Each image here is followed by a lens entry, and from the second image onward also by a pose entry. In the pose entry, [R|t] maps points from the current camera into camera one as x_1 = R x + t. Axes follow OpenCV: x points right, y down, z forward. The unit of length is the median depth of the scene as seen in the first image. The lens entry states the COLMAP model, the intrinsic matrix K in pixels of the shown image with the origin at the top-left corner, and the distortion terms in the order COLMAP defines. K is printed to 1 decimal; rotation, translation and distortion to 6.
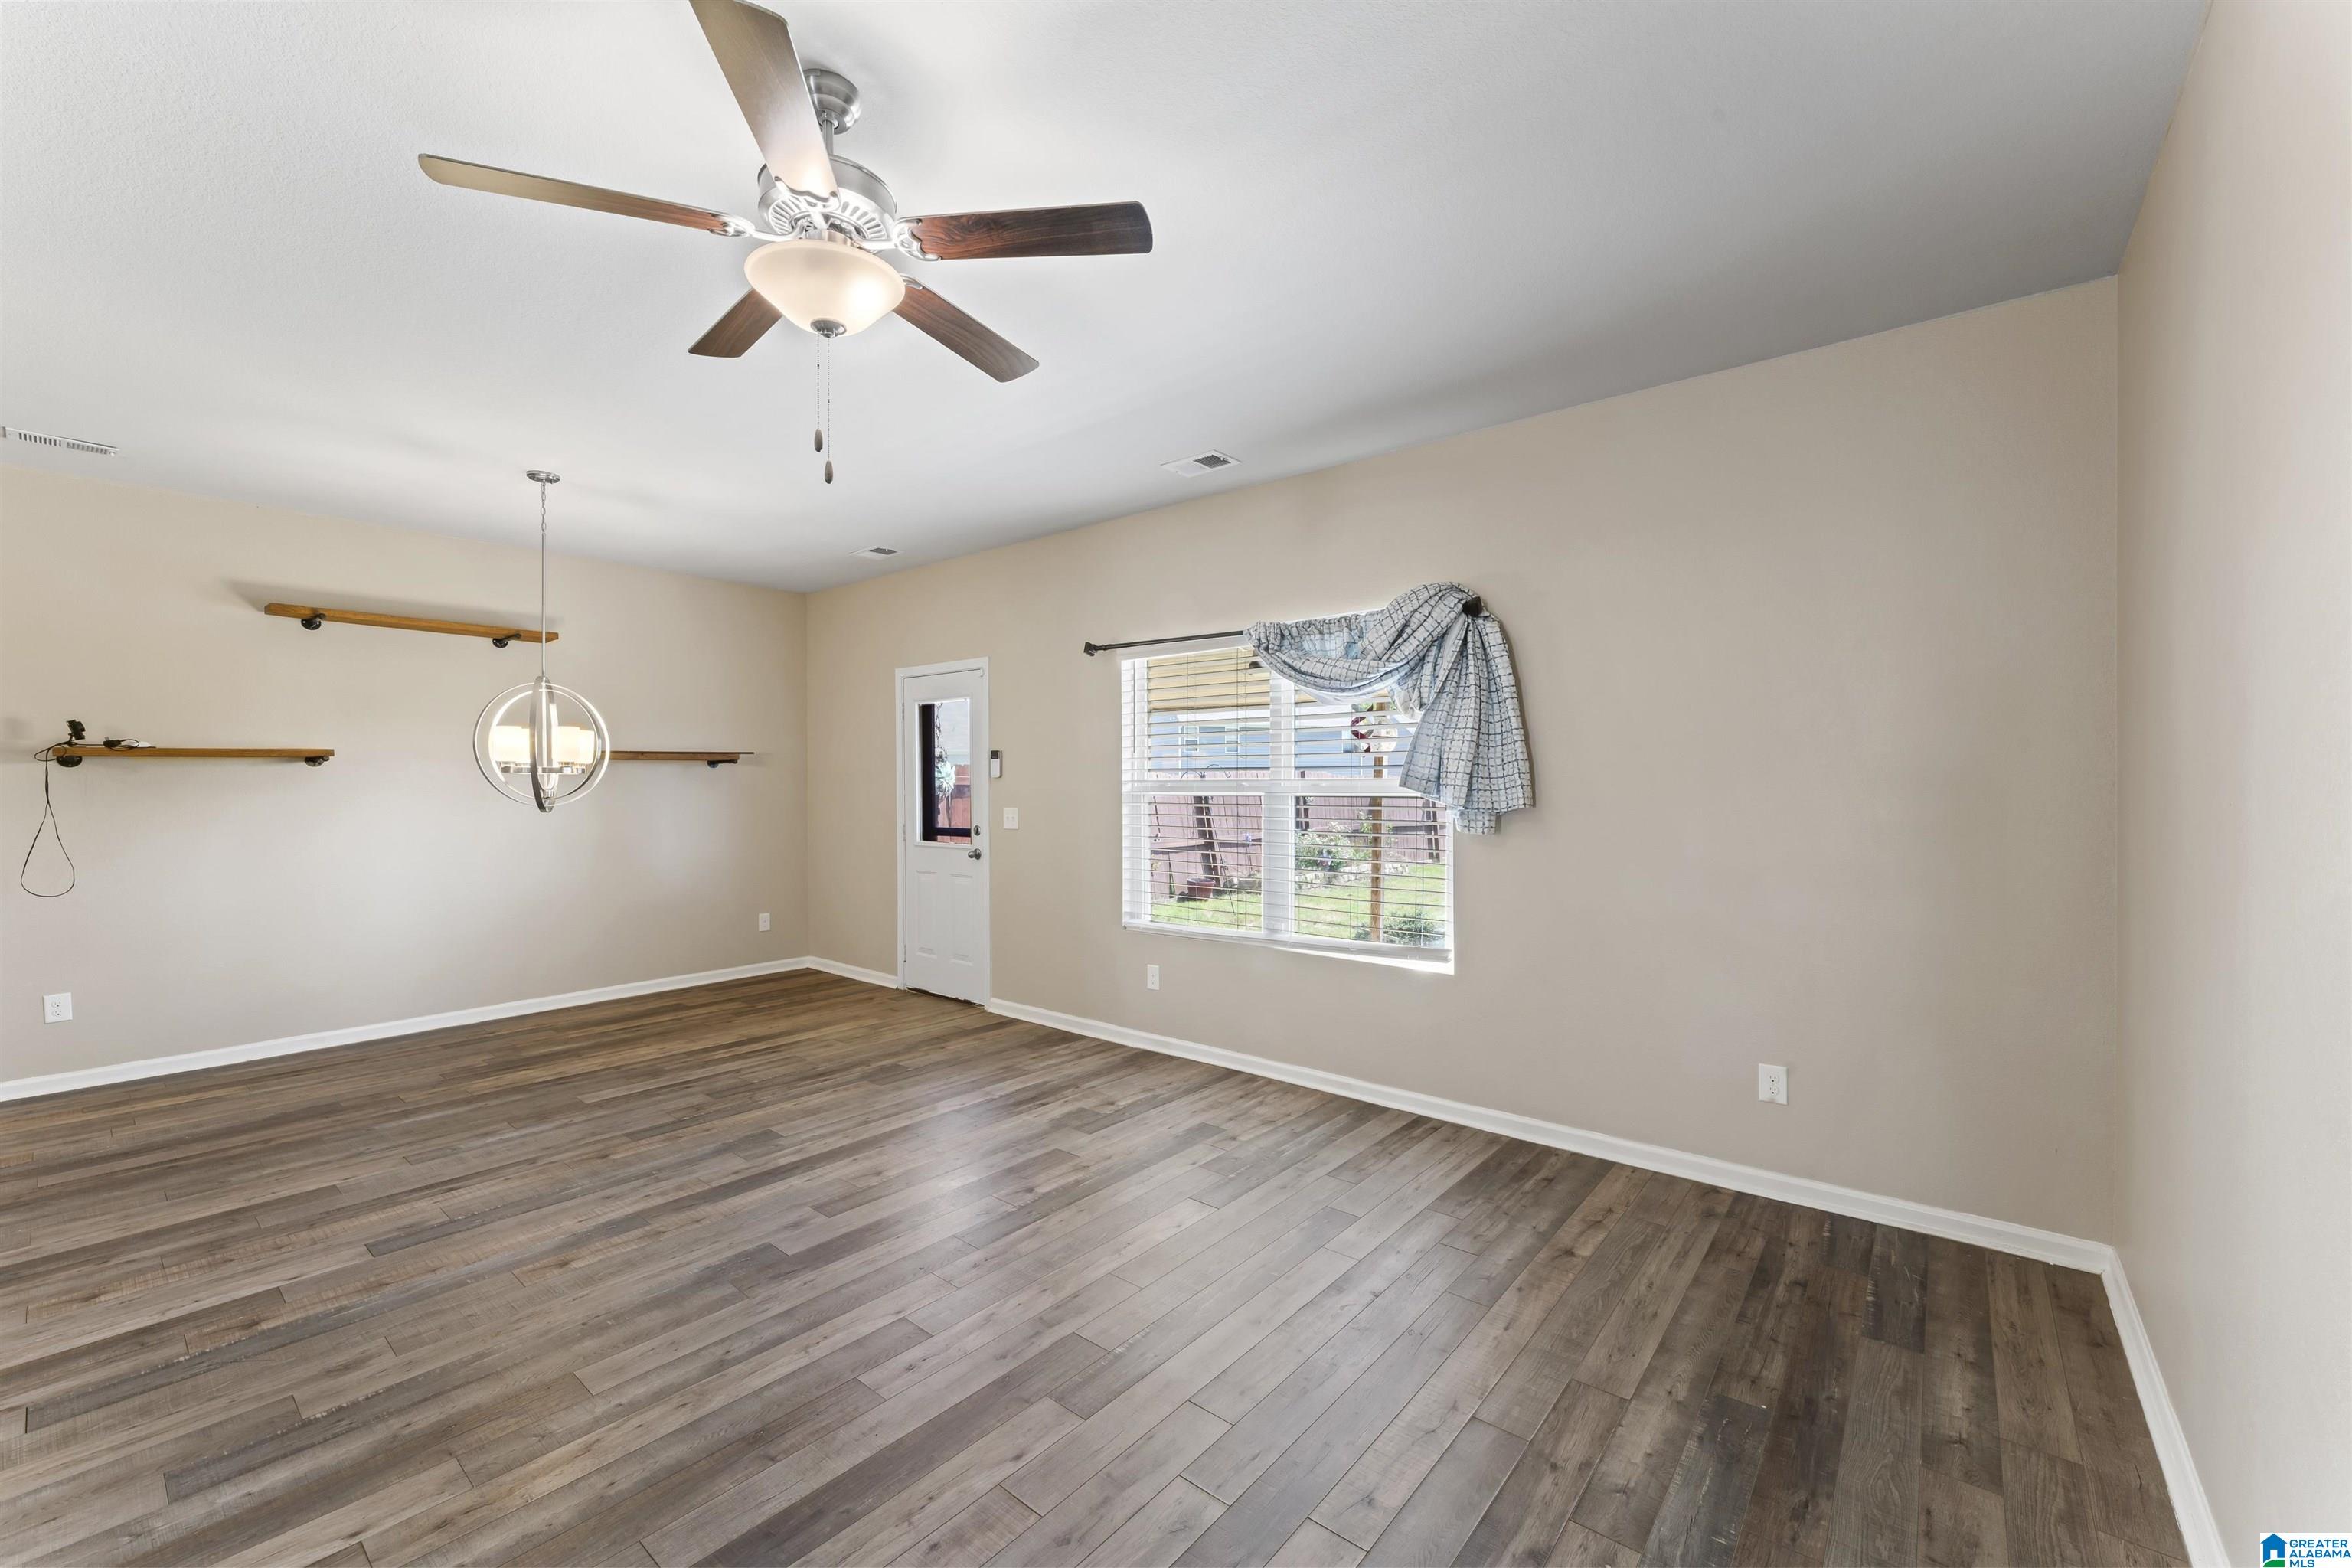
lens RADIAL K [[945.4, 0, 1170.3], [0, 945.4, 788.4], [0, 0, 1]] dist [-0.007379, 0.000541]
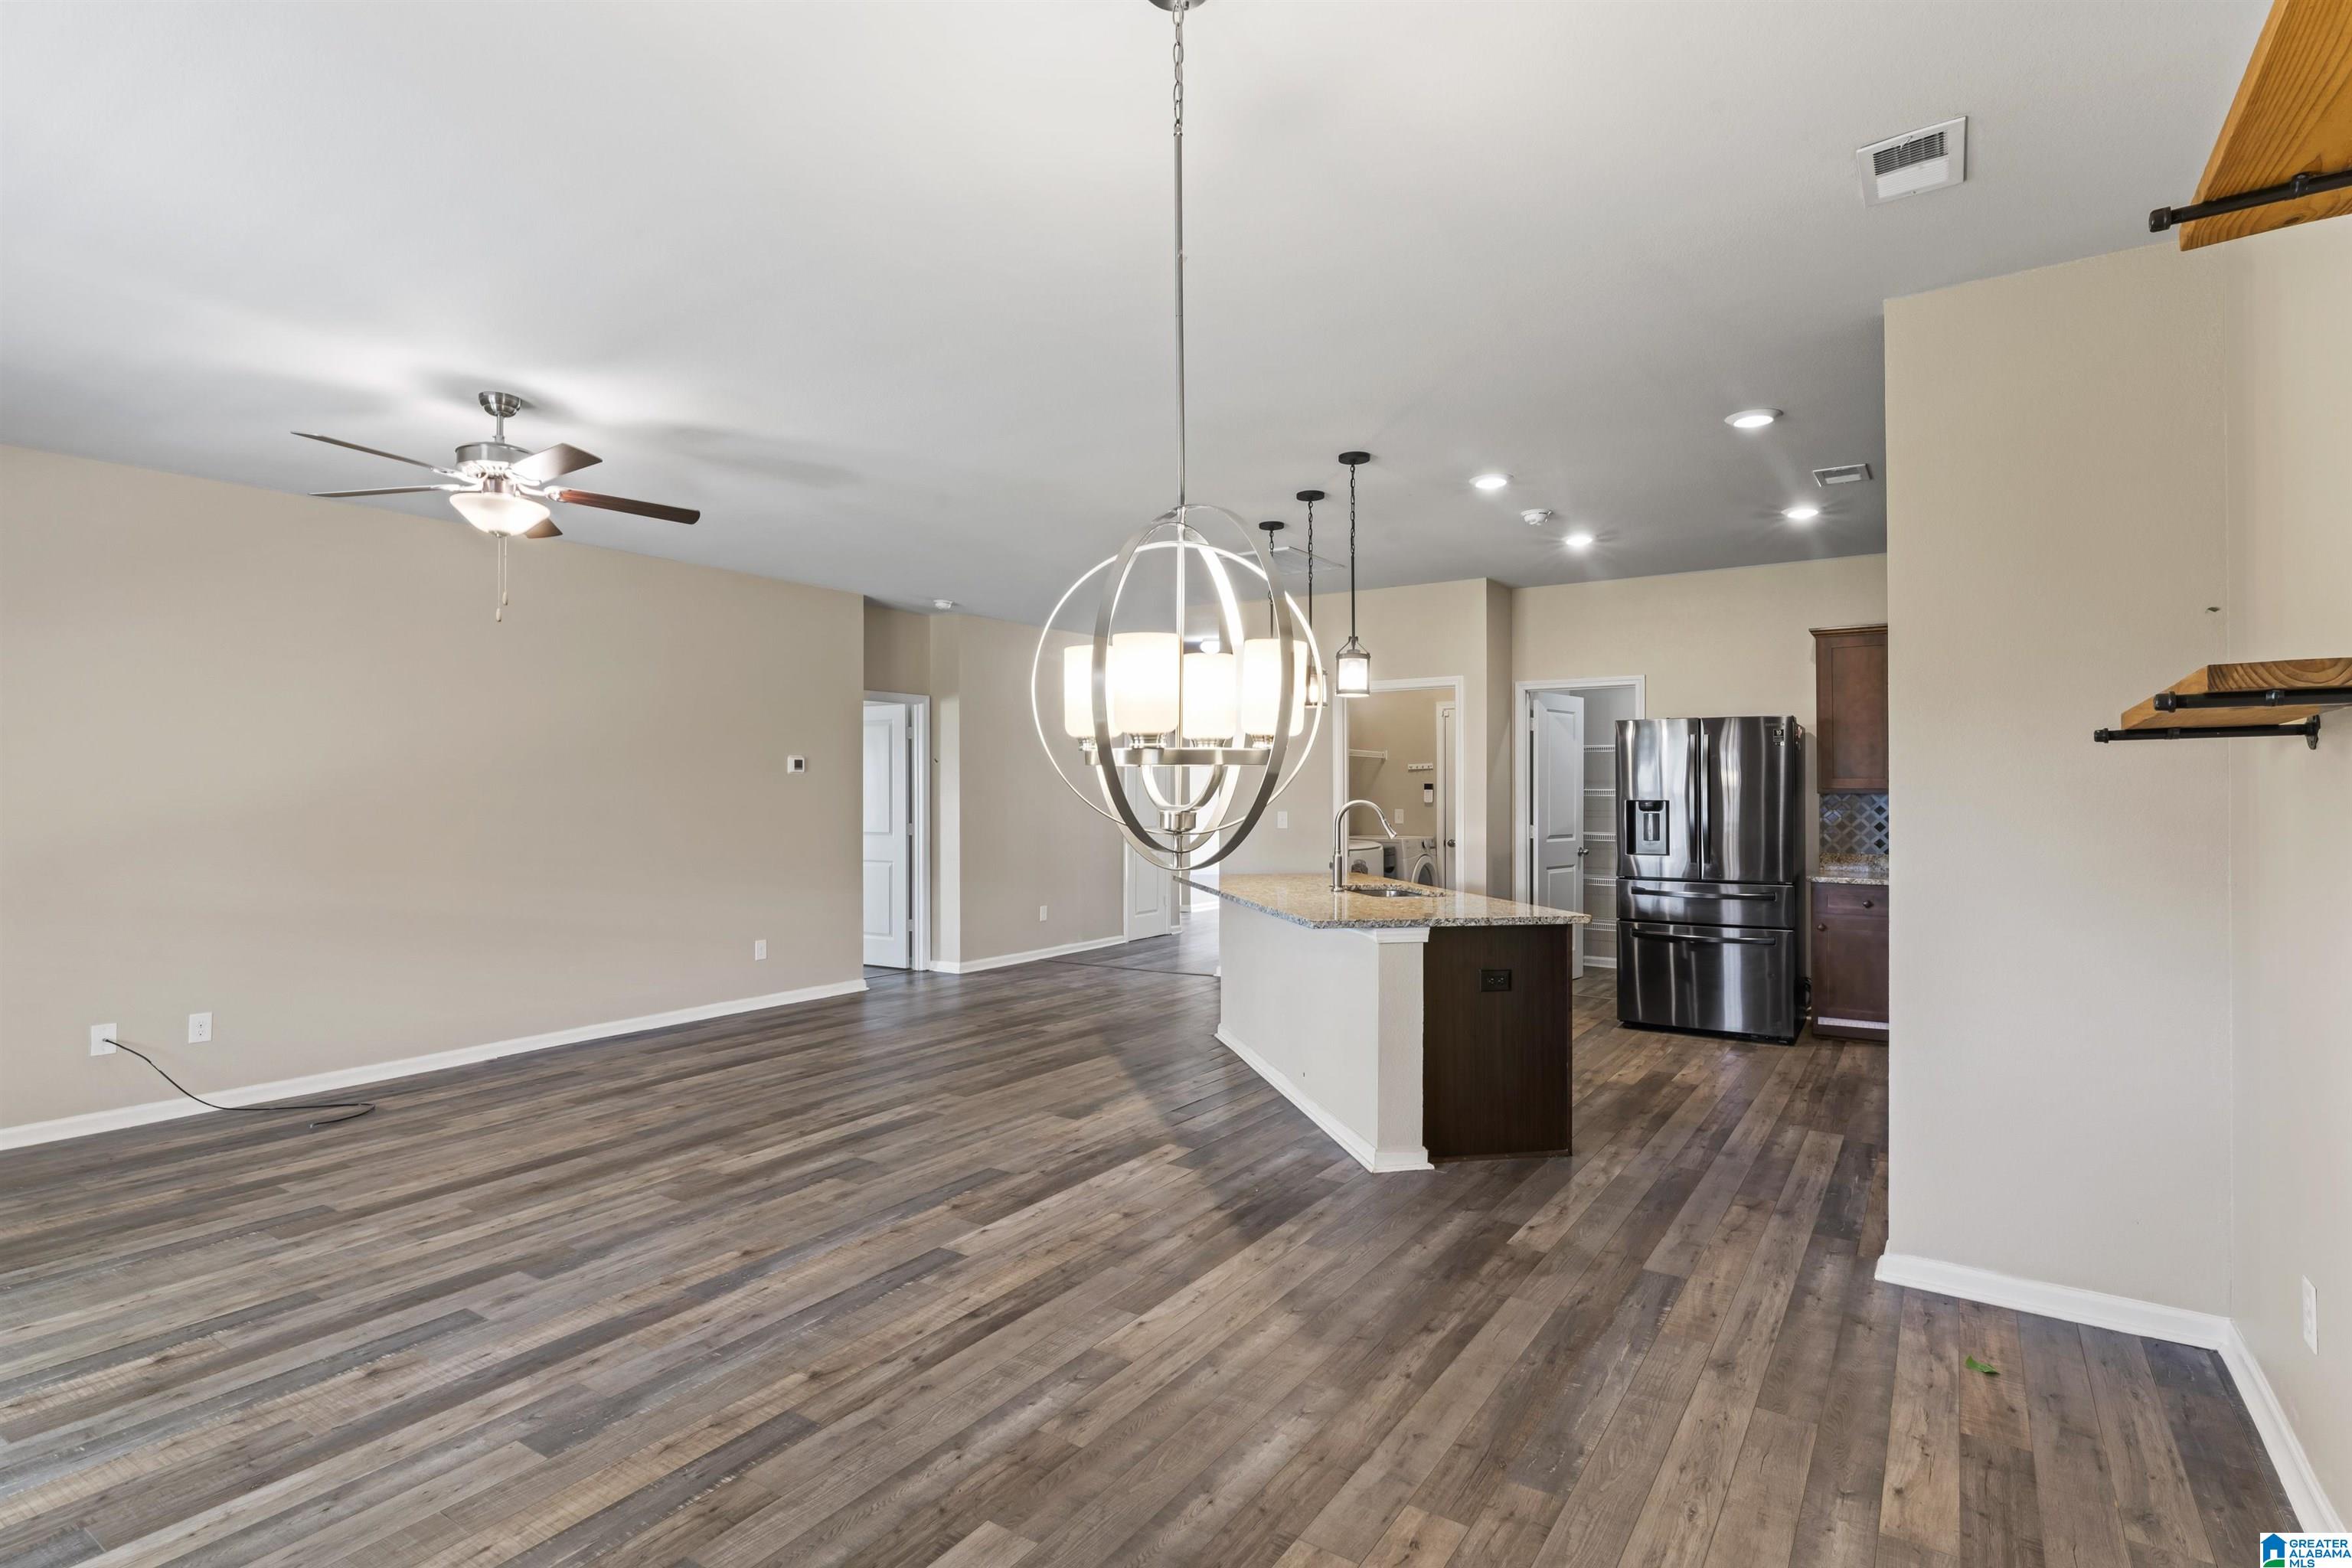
lens RADIAL K [[1168.2, 0, 1169.1], [0, 1168.2, 786.1], [0, 0, 1]] dist [0.001456, -0.000034]
pose [[-0.994699, 0.003554, -0.102765, -0.712636], [0.003377, 0.999993, 0.001892, -0.010833], [0.102771, 0.001535, -0.994704, 1.702024]]
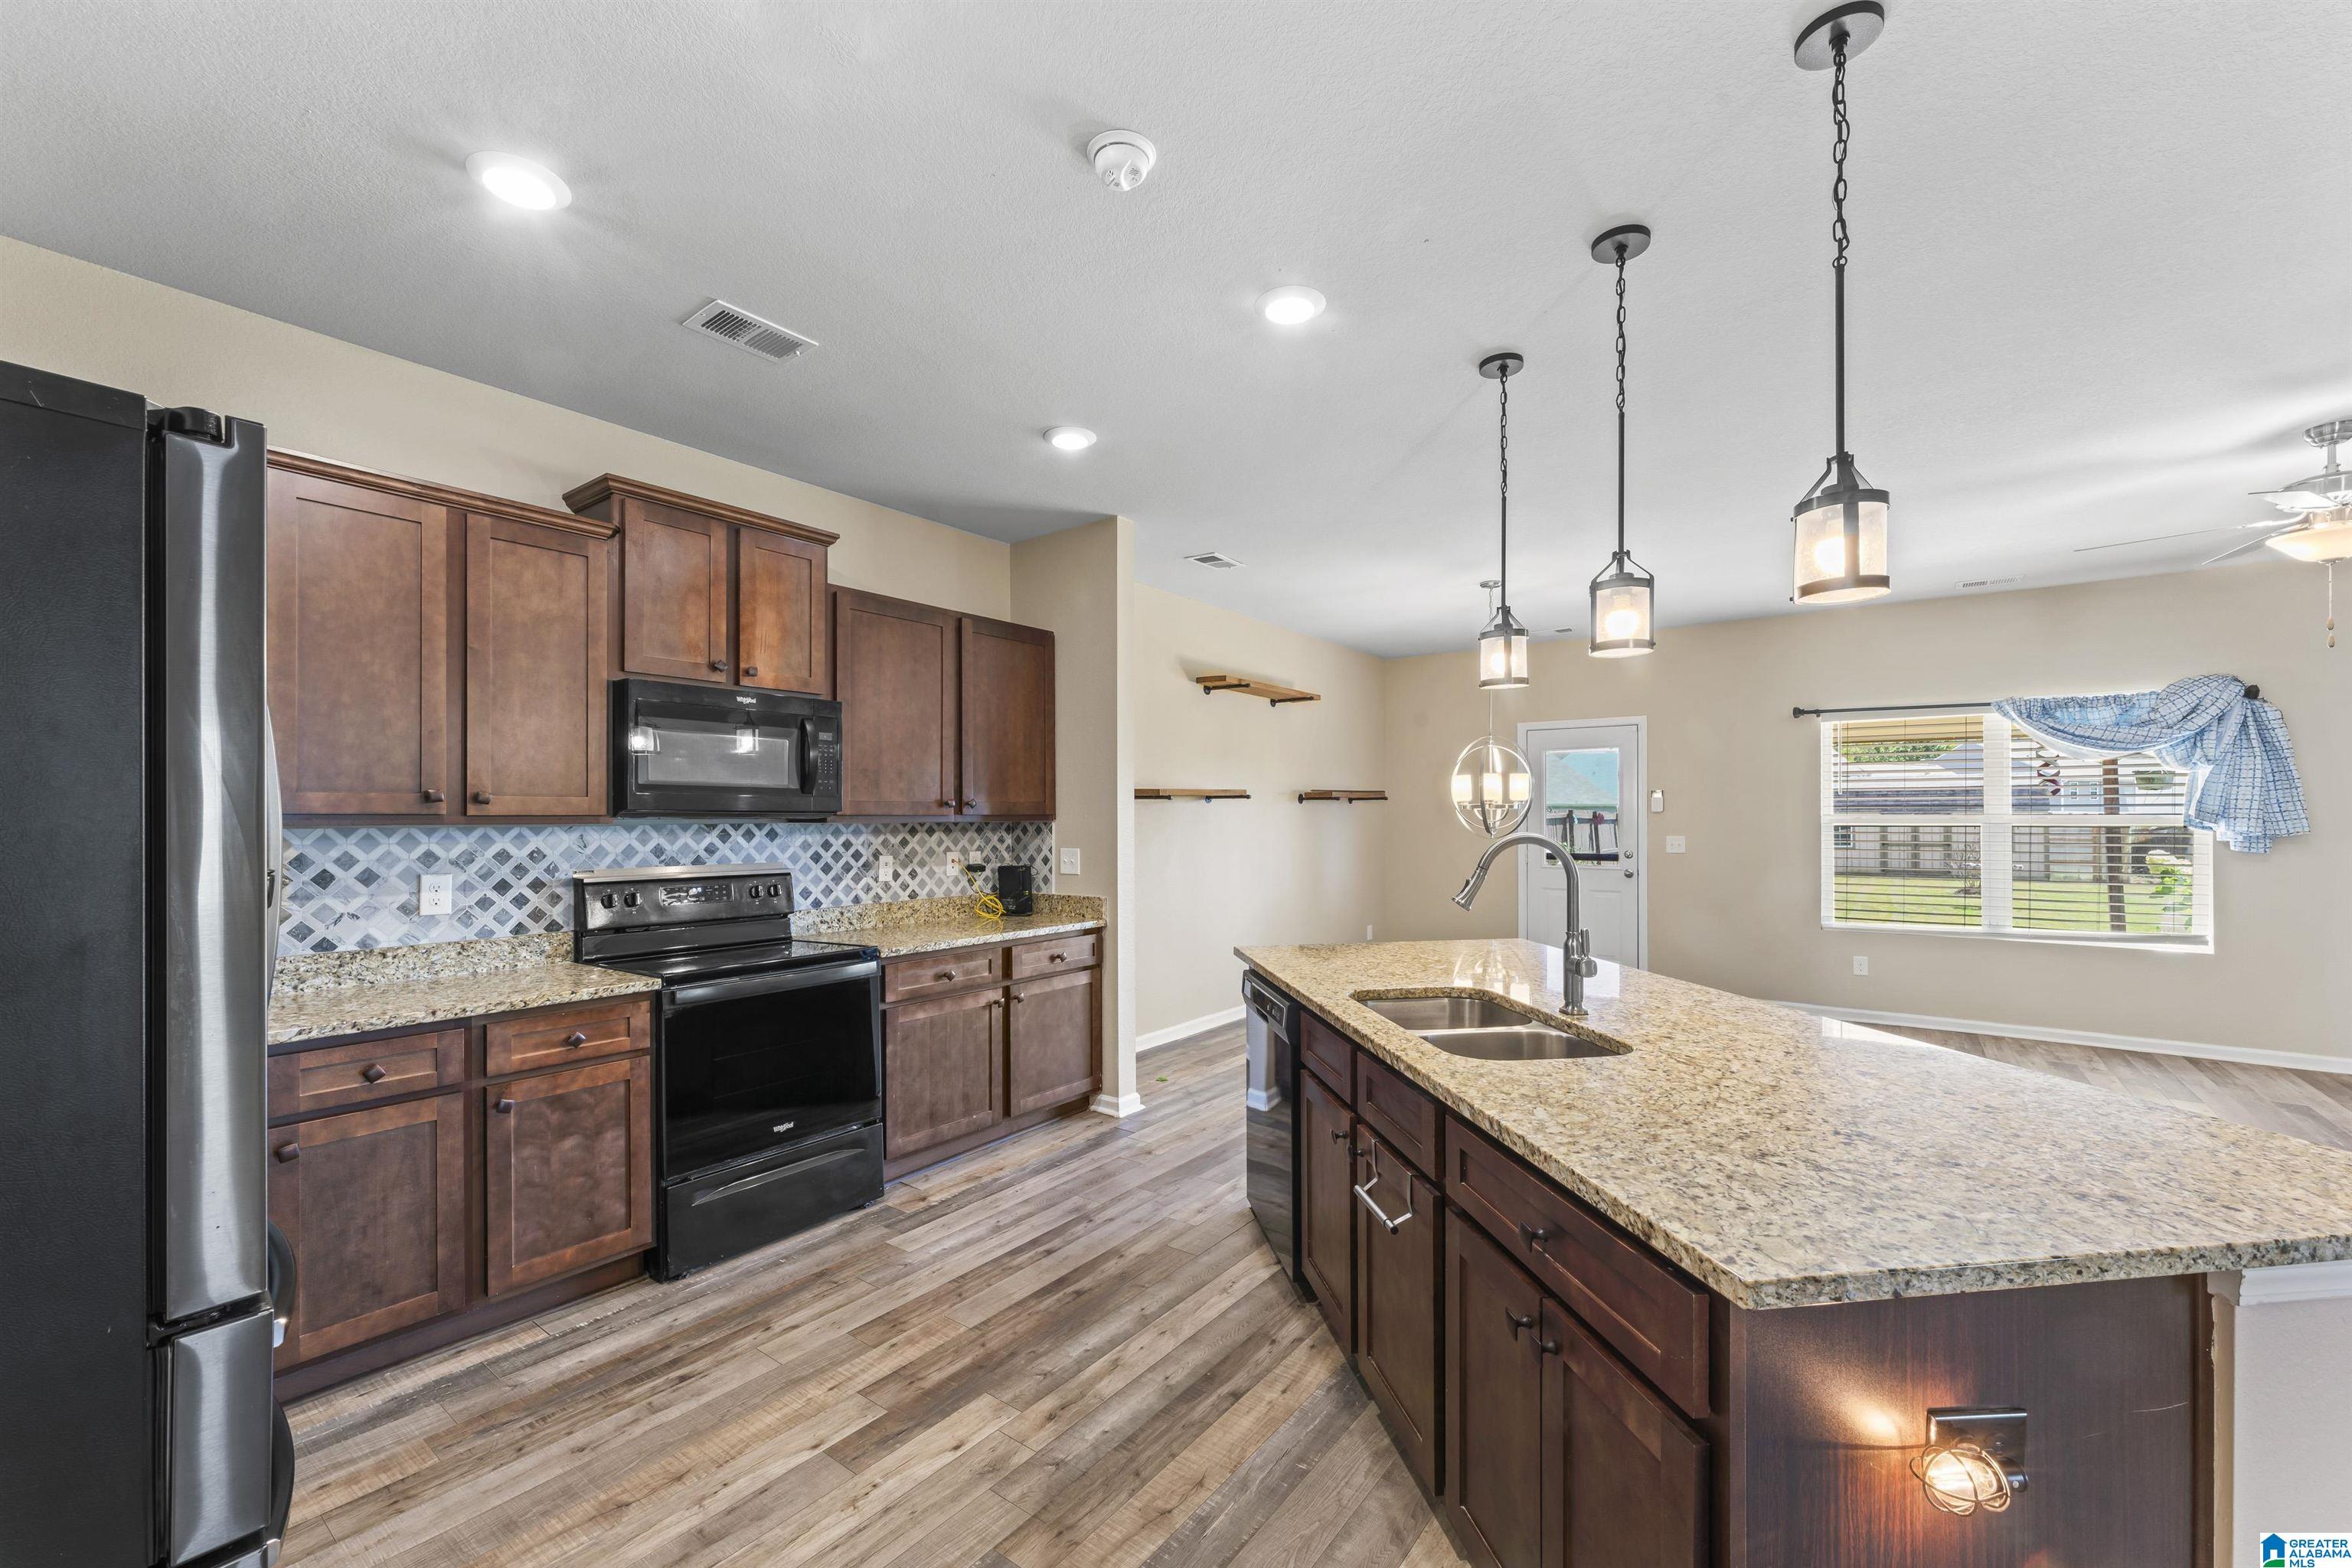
lens RADIAL K [[946.4, 0, 1163.3], [0, 946.4, 814.8], [0, 0, 1]] dist [0.000530, 0.000040]
pose [[0.999278, 0.000182, 0.037989, -1.365610], [0.000144, 0.999963, -0.008596, 0.003741], [-0.037989, 0.008595, 0.999241, -0.357573]]
